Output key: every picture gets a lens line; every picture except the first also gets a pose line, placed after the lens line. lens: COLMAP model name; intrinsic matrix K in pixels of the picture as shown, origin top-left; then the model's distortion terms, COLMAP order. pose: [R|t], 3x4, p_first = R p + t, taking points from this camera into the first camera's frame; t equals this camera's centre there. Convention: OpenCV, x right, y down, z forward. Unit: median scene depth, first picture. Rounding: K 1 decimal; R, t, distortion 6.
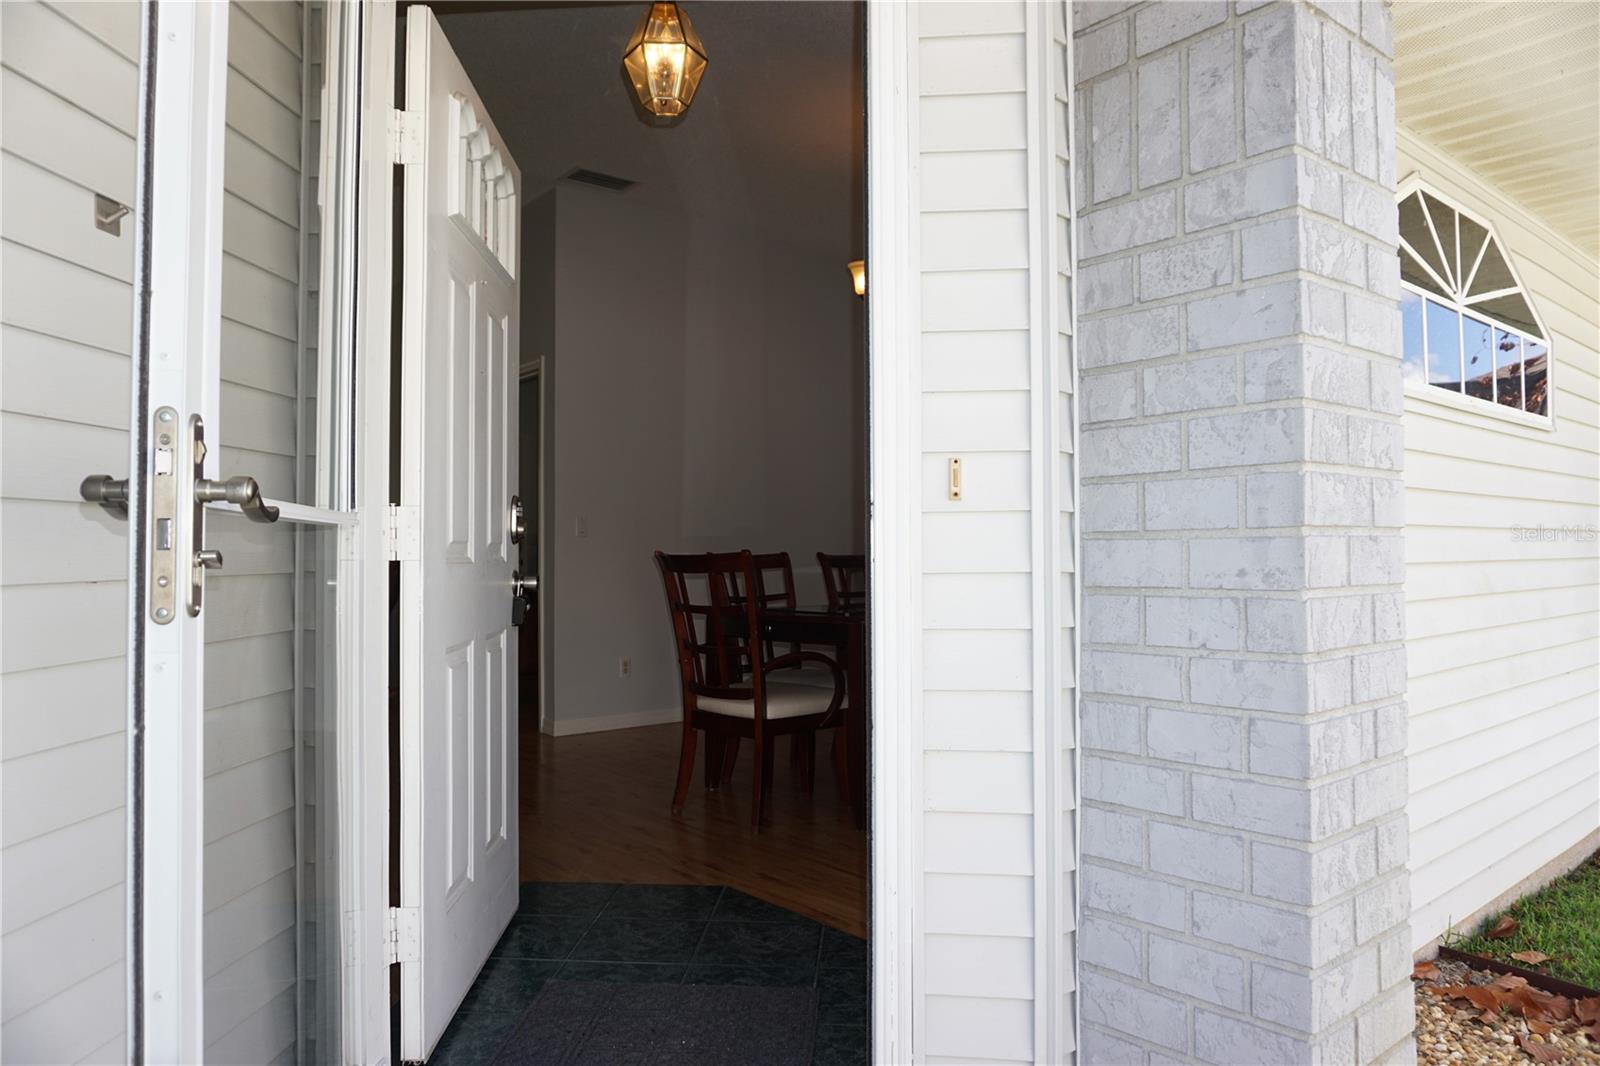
lens RADIAL K [[1065.0, 0, 797.6], [0, 1065.0, 536.9], [0, 0, 1]] dist [-0.044707, 0.034015]
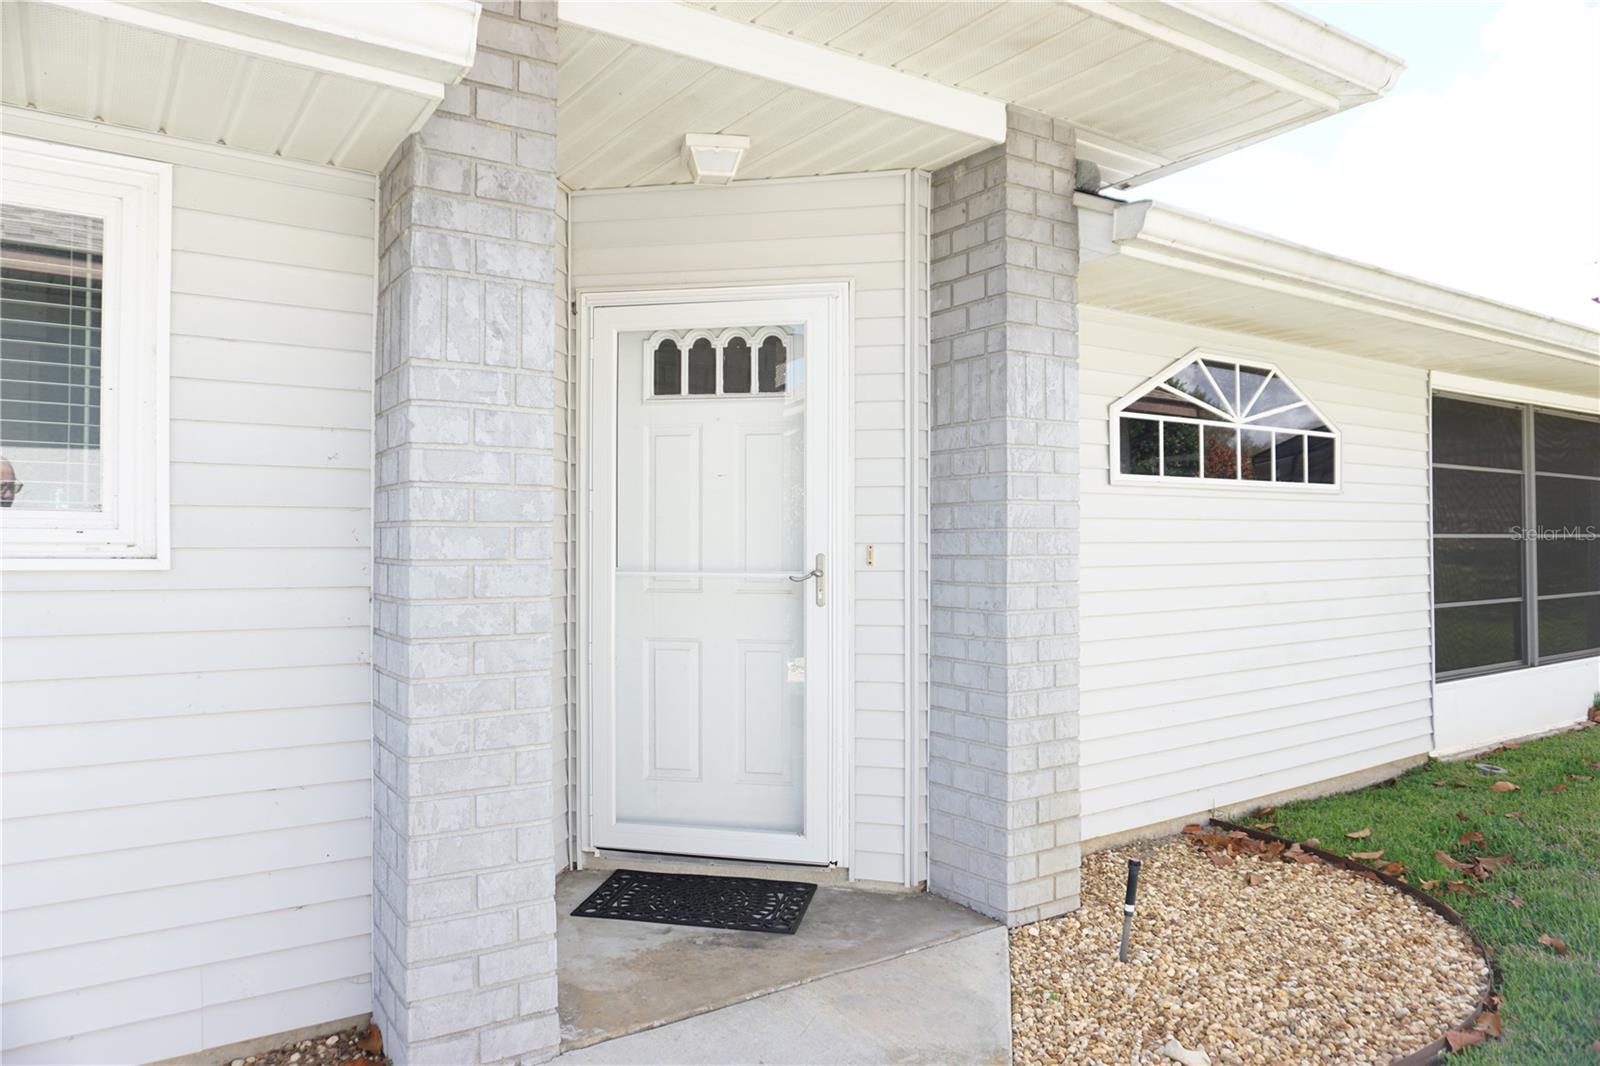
lens RADIAL K [[1065.0, 0, 797.6], [0, 1065.0, 536.9], [0, 0, 1]] dist [-0.044707, 0.034015]
pose [[0.994743, 0.002225, -0.102378, 0.237031], [-0.000651, 0.999881, 0.015406, -0.133981], [0.102400, -0.015258, 0.994626, -1.233976]]
